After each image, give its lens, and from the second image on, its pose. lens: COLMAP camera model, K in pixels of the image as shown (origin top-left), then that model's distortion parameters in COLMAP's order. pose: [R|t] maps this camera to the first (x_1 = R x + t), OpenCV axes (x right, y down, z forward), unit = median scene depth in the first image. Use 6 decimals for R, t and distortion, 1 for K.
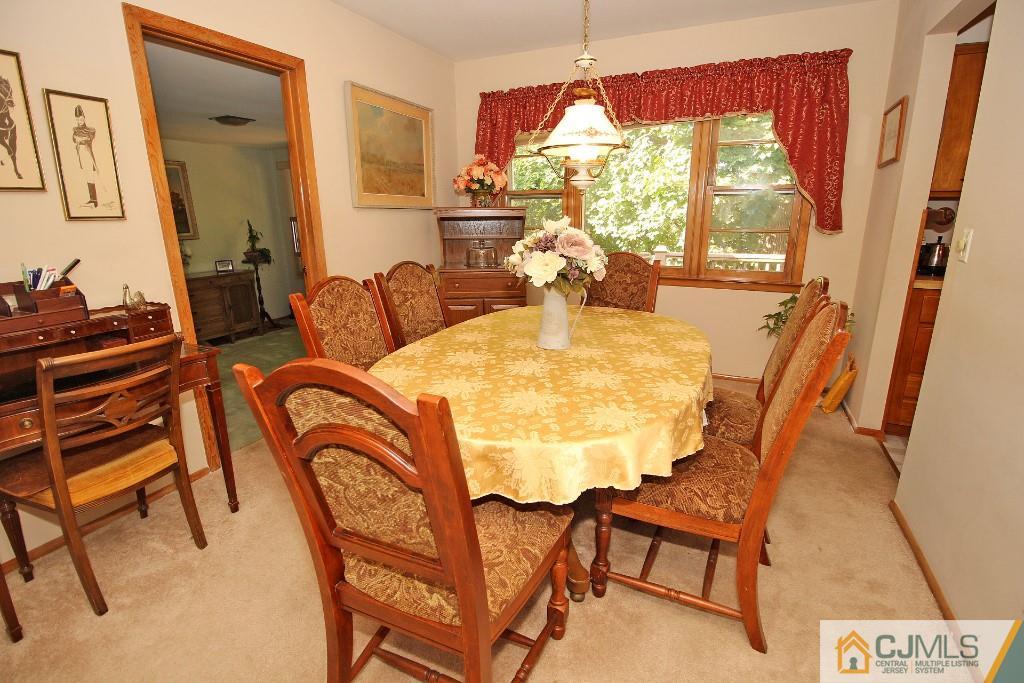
lens RADIAL K [[475.5, 0, 514.6], [0, 475.5, 334.9], [0, 0, 1]] dist [-0.002780, -0.011566]
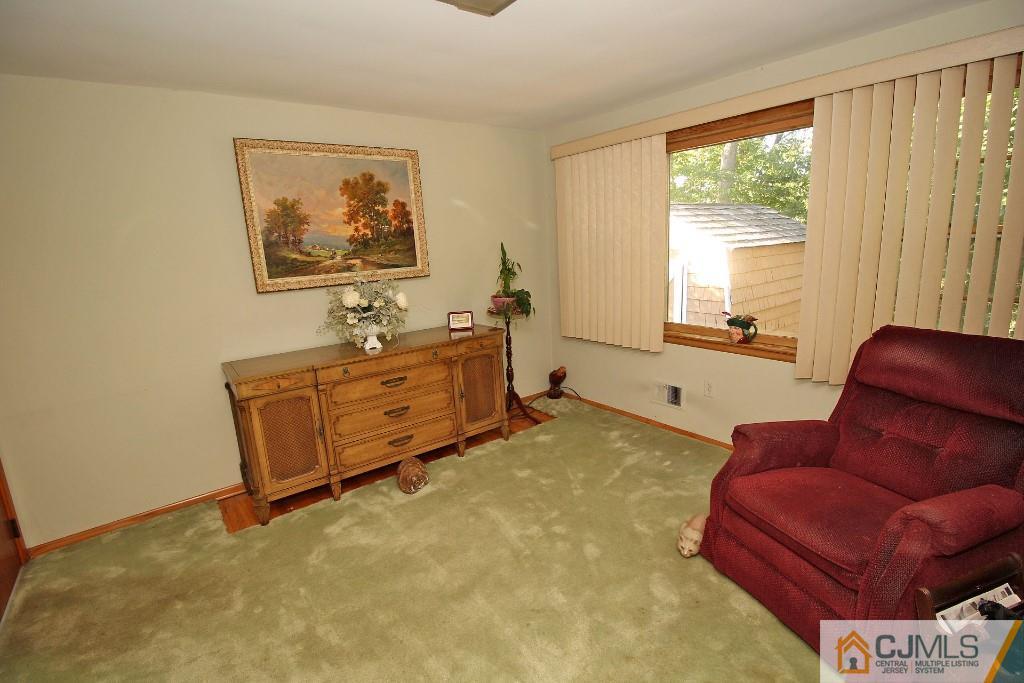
lens RADIAL K [[475.5, 0, 514.6], [0, 475.5, 334.9], [0, 0, 1]] dist [-0.002780, -0.011566]
pose [[0.888711, 0.065005, -0.453835, -0.268693], [-0.083338, 0.996311, -0.020489, -0.116366], [0.450829, 0.056030, 0.890850, 0.480095]]
